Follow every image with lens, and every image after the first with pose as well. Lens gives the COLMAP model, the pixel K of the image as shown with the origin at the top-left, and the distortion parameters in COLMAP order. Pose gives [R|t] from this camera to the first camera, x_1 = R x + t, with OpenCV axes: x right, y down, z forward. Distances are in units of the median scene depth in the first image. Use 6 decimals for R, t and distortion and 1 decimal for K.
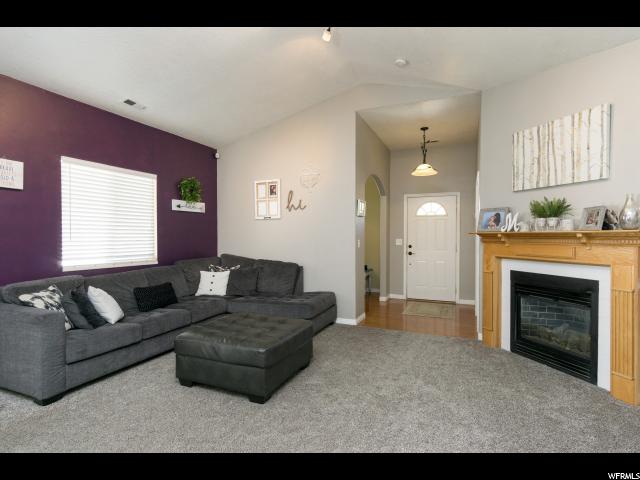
lens RADIAL K [[341.9, 0, 321.0], [0, 341.9, 241.4], [0, 0, 1]] dist [-0.002333, 0.006127]
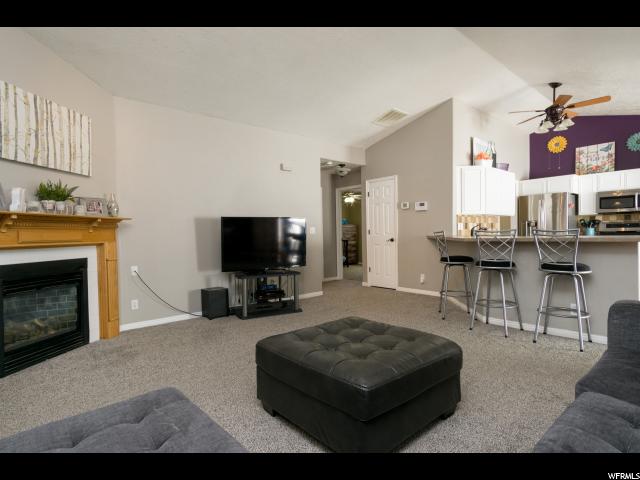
lens RADIAL K [[341.9, 0, 316.8], [0, 341.9, 239.6], [0, 0, 1]] dist [-0.002333, 0.006127]
pose [[-0.896910, 0.003519, 0.442200, -0.418138], [0.019378, 0.999321, 0.031351, 0.023329], [-0.441789, 0.036688, -0.896369, 1.523146]]
